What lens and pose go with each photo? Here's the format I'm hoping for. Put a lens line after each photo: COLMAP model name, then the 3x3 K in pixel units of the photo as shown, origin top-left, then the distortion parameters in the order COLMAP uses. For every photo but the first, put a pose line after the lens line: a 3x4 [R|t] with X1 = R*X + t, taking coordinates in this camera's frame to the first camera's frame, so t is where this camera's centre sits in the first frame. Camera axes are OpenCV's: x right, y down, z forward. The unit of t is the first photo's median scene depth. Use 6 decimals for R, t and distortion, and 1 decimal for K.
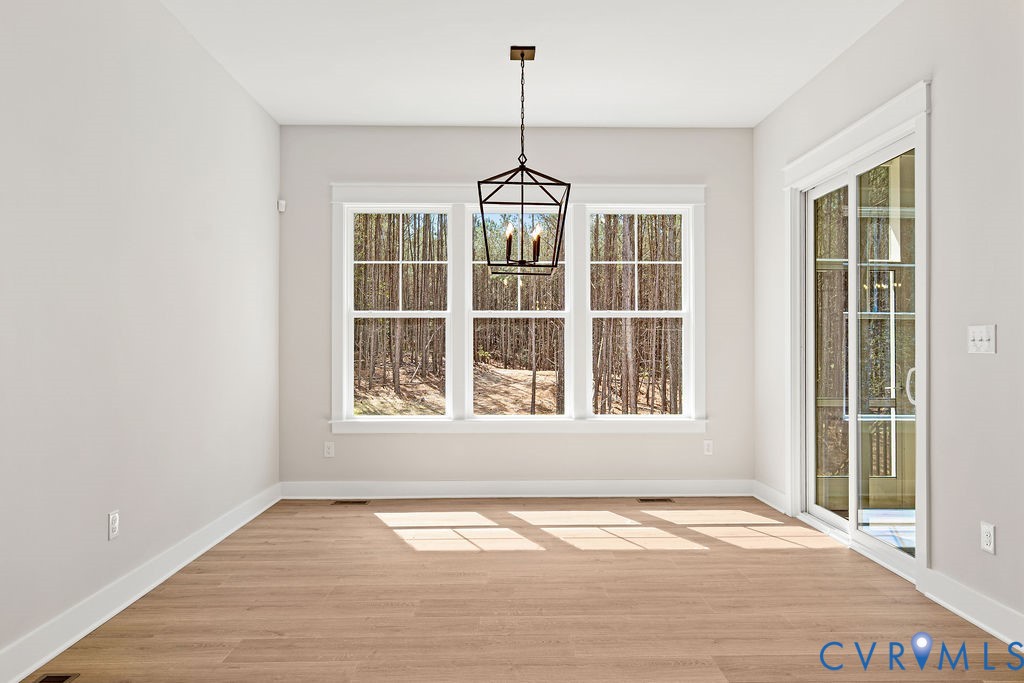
lens RADIAL K [[734.7, 0, 512.0], [0, 734.7, 341.5], [0, 0, 1]] dist [0.069786, 0.000443]
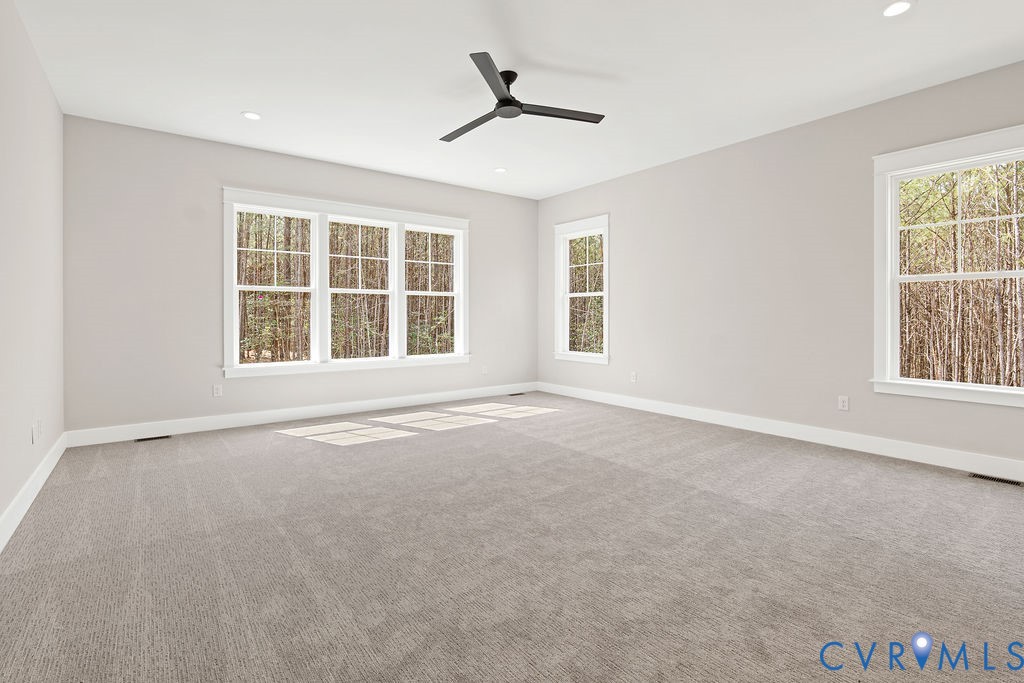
lens RADIAL K [[488.5, 0, 512.0], [0, 488.5, 341.5], [0, 0, 1]] dist [-0.001562, -0.000568]
pose [[0.817413, -0.029813, 0.575280, -0.317405], [-0.007562, 0.998018, 0.062466, 0.000649], [-0.576002, -0.055411, 0.815568, -0.009126]]
